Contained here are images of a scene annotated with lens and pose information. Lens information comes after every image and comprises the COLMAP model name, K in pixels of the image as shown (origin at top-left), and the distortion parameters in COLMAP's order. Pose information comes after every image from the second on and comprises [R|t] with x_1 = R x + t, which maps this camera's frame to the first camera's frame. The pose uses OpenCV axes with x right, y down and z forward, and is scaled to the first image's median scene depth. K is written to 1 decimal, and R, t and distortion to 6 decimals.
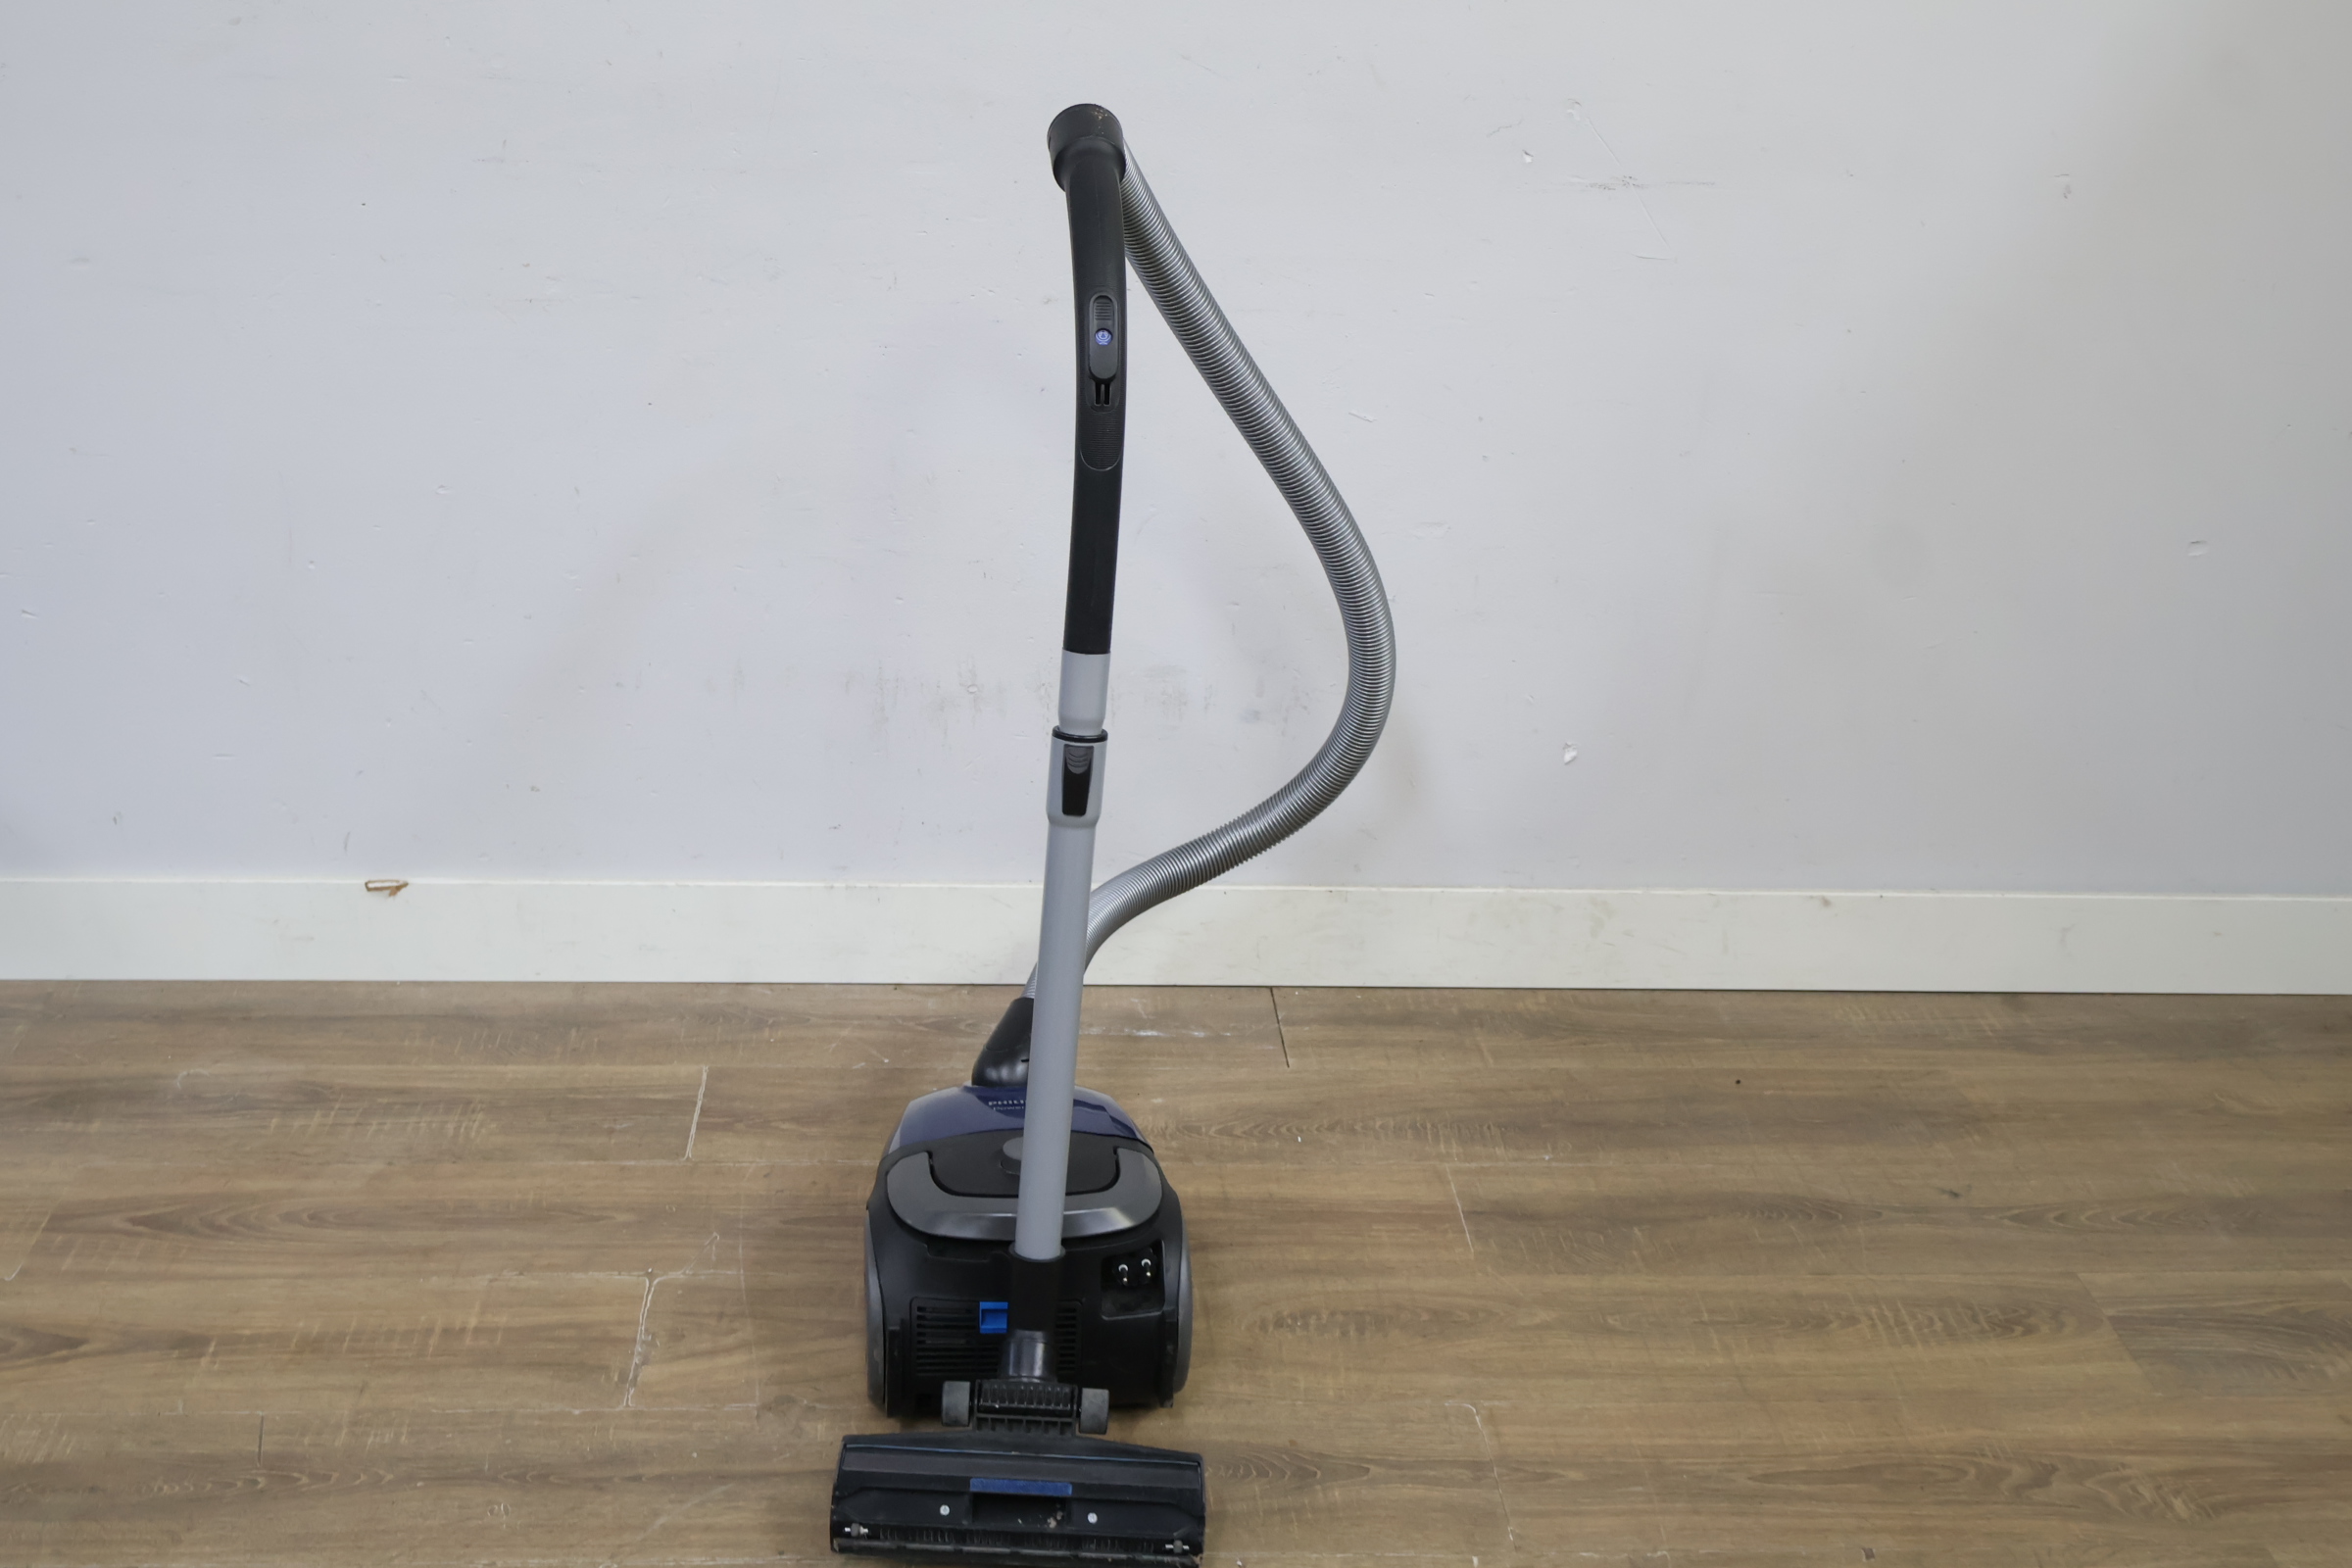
lens RADIAL K [[2860.5, 0, 1176.0], [0, 2860.5, 784.0], [0, 0, 1]] dist [0.022301, 0.023889]
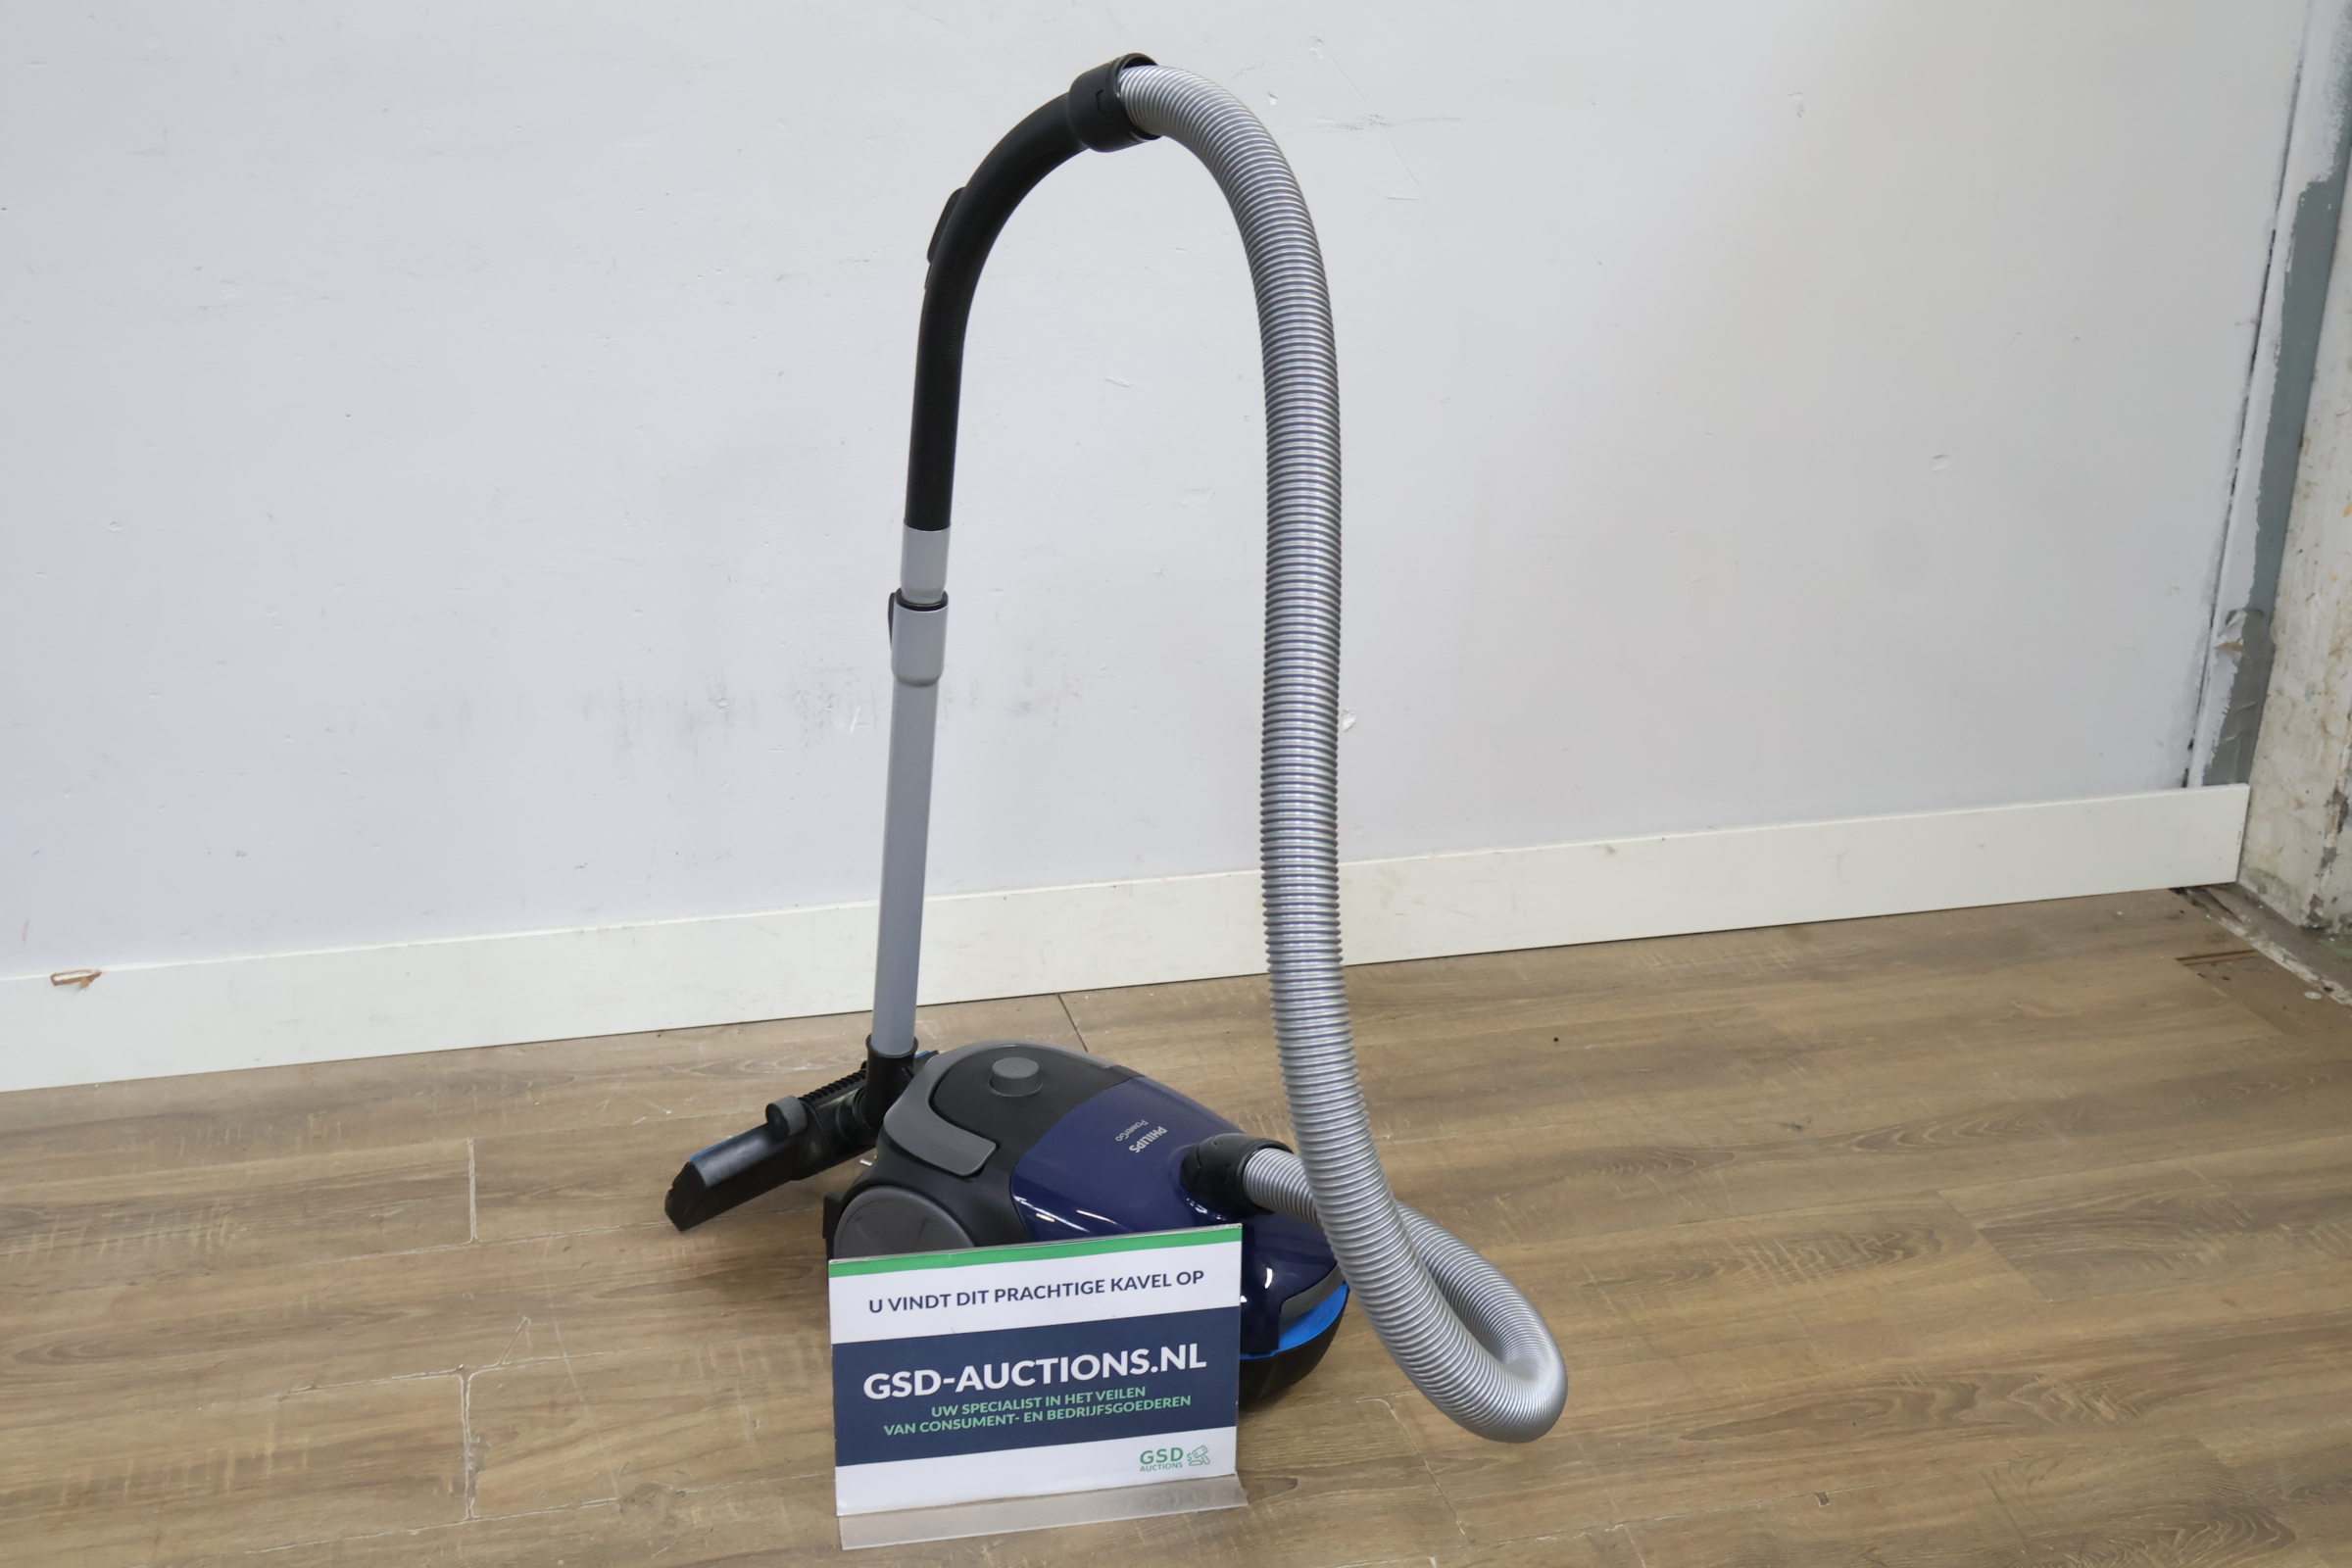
lens RADIAL K [[2832.3, 0, 1183.4], [0, 2832.3, 776.4], [0, 0, 1]] dist [0.006804, 0.024111]
pose [[0.981052, -0.087003, 0.173110, -0.097149], [0.090121, 0.995878, -0.010217, 0.015136], [-0.171508, 0.025624, 0.984849, 0.081218]]
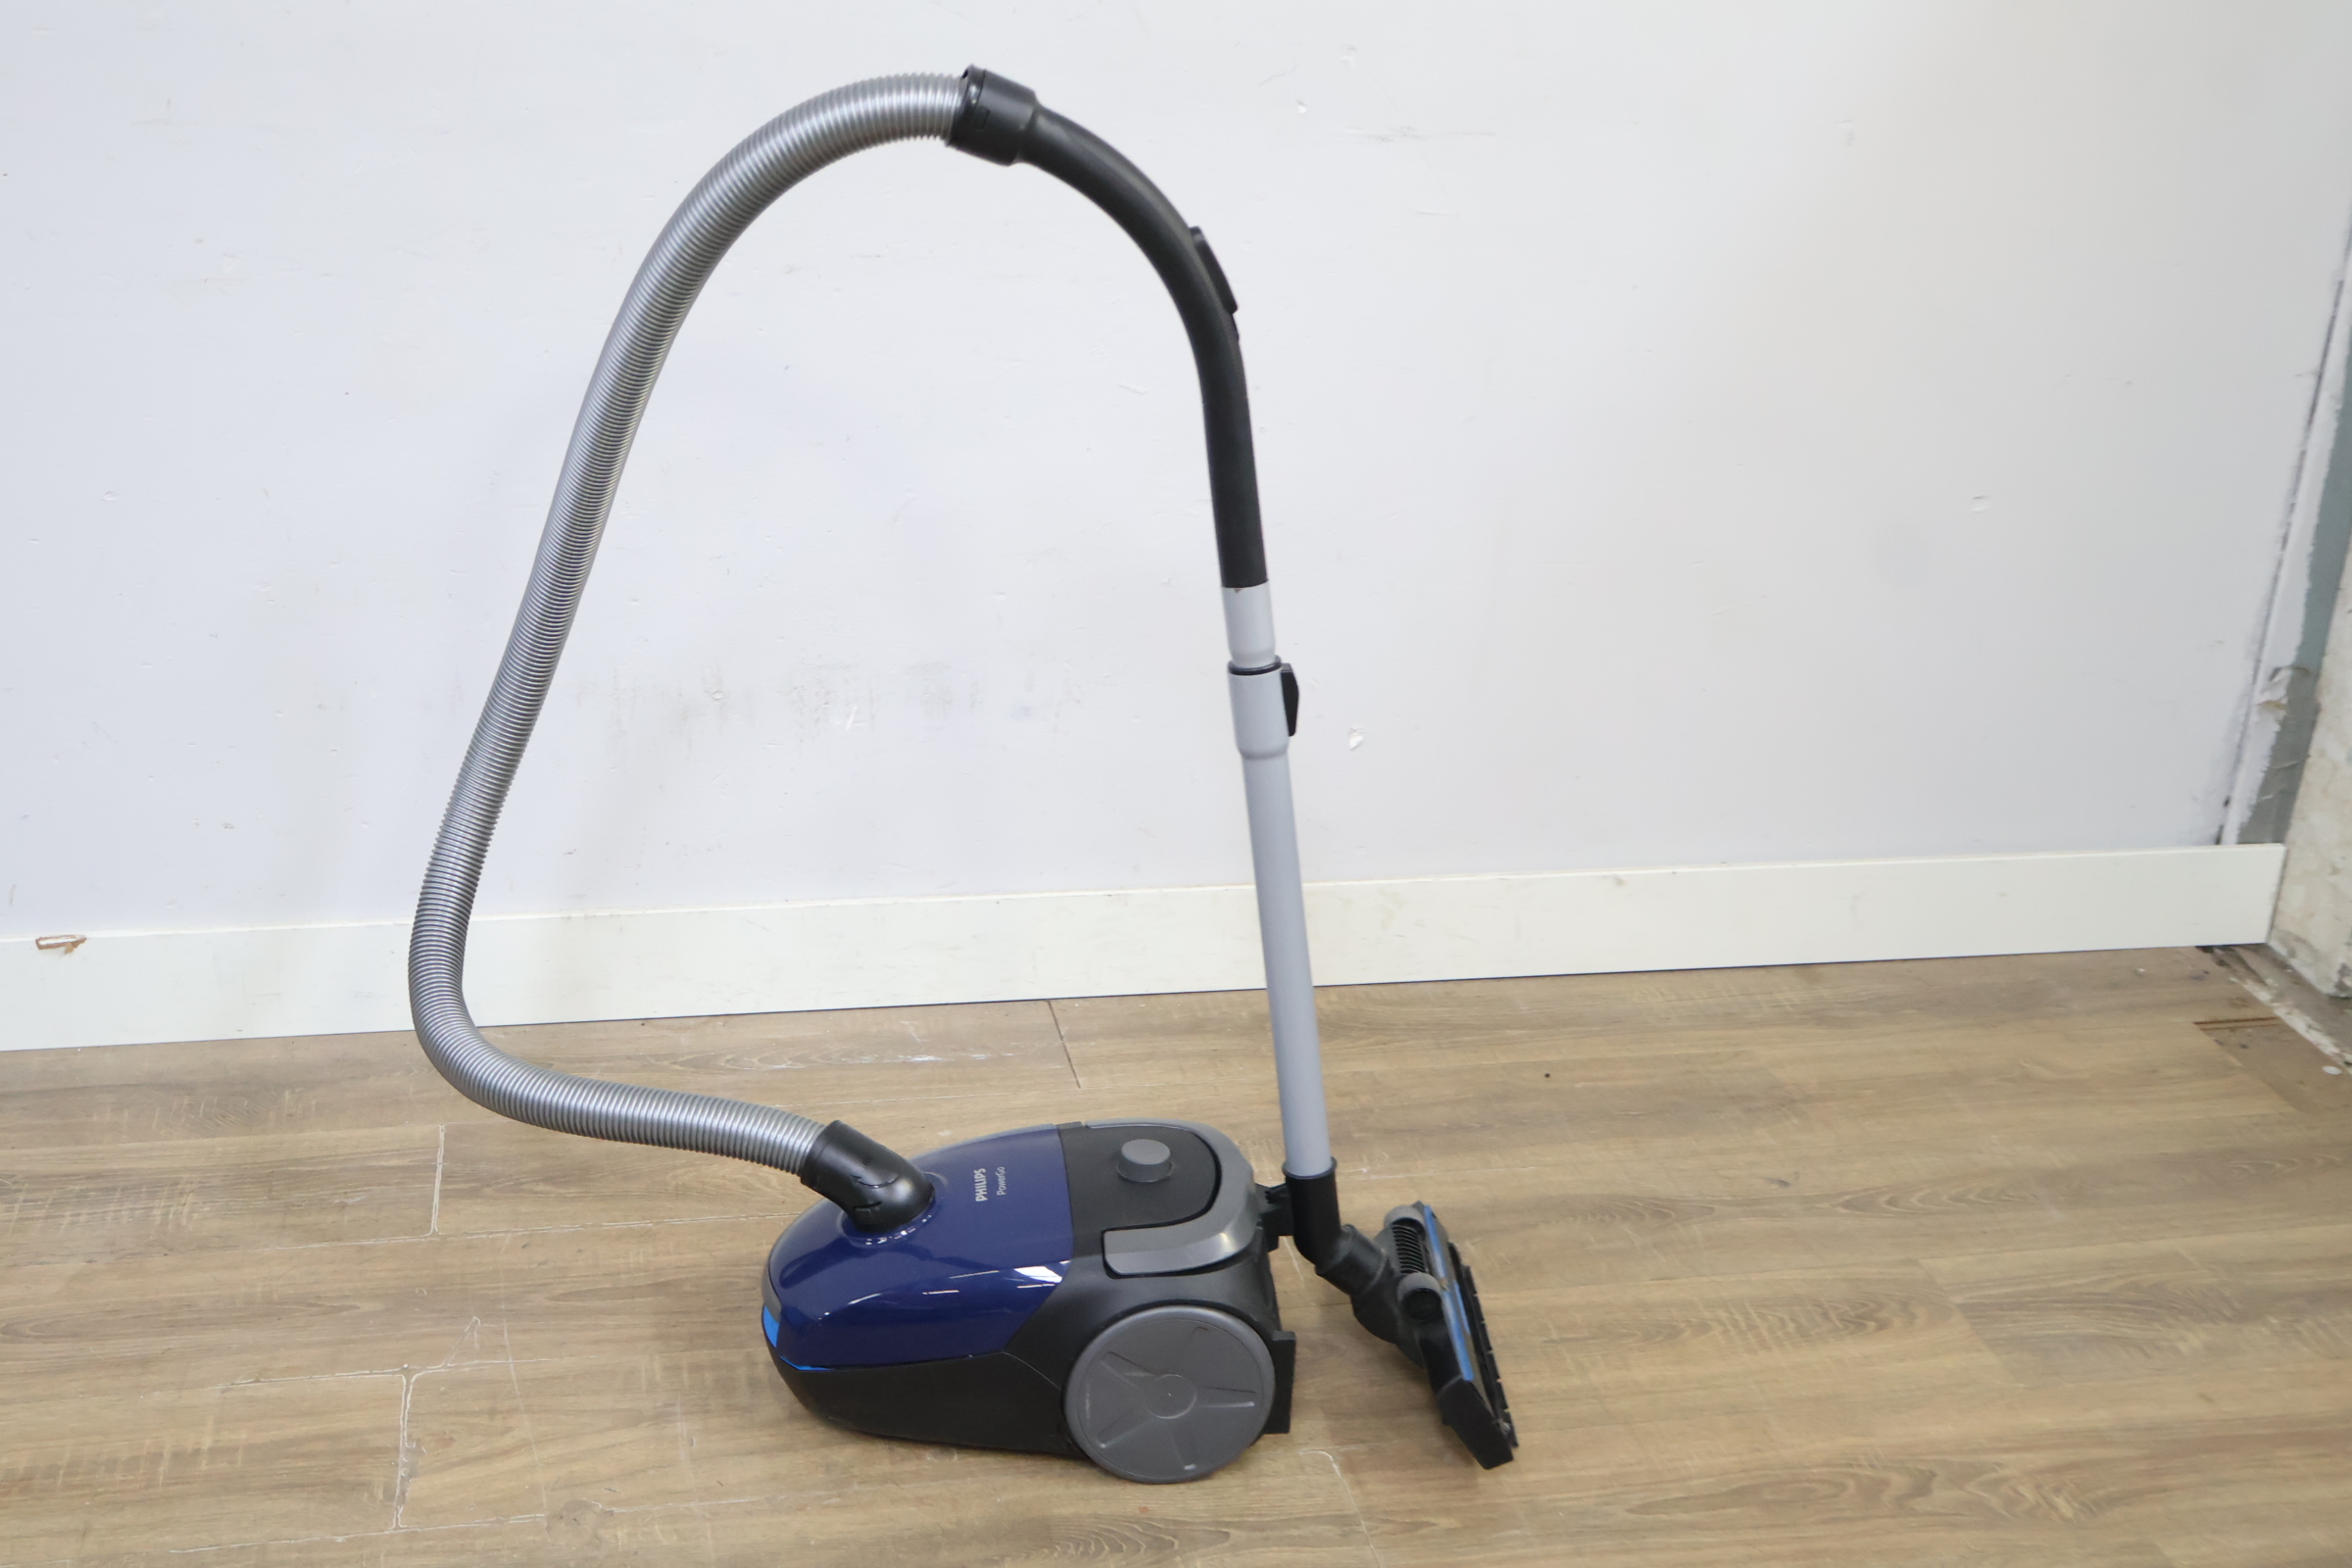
lens RADIAL K [[2824.2, 0, 1183.7], [0, 2824.2, 807.4], [0, 0, 1]] dist [0.026398, -0.020397]
pose [[0.989852, -0.044342, 0.135006, -0.053542], [0.041154, 0.998806, 0.026315, -0.017276], [-0.136012, -0.020492, 0.990495, 0.092270]]
